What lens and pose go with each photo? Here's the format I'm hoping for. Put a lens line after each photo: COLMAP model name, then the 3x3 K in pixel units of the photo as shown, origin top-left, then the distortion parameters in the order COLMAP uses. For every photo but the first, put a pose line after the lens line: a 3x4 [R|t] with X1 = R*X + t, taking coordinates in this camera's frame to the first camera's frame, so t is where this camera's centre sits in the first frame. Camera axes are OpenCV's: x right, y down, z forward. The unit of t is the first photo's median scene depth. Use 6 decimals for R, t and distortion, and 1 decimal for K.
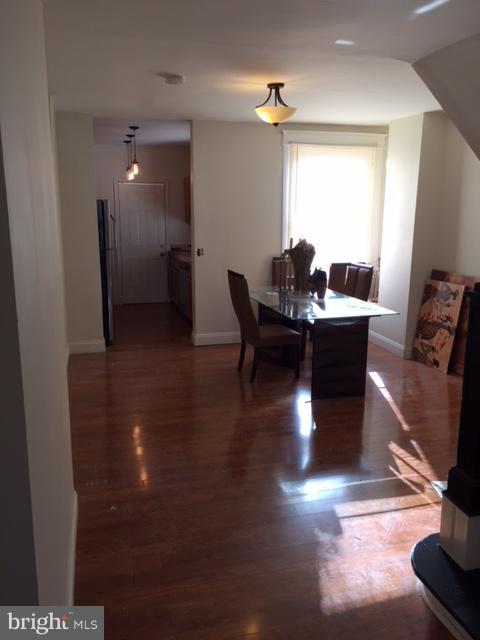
lens RADIAL K [[547.1, 0, 240.0], [0, 547.1, 320.0], [0, 0, 1]] dist [0.092375, 0.001155]
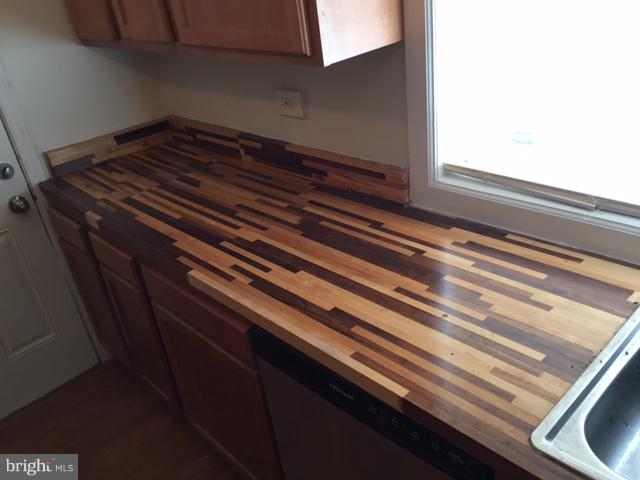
lens RADIAL K [[547.1, 0, 320.0], [0, 547.1, 240.0], [0, 0, 1]] dist [0.092375, 0.001155]
pose [[0.865173, -0.326528, 0.380600, -0.128651], [0.204330, 0.922641, 0.327082, -0.160132], [-0.457958, -0.205214, 0.864963, 0.751113]]
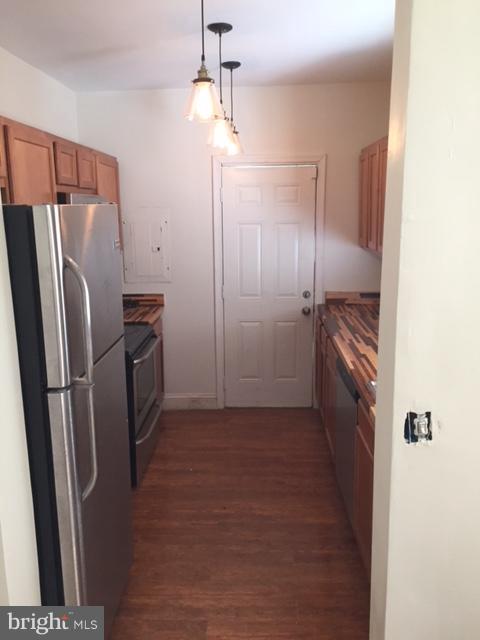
lens RADIAL K [[547.1, 0, 240.0], [0, 547.1, 320.0], [0, 0, 1]] dist [0.092375, 0.001155]
pose [[0.955039, 0.045166, -0.293019, -0.056149], [-0.037403, 0.998786, 0.032045, -0.128093], [0.294111, -0.019645, 0.955569, 0.528490]]
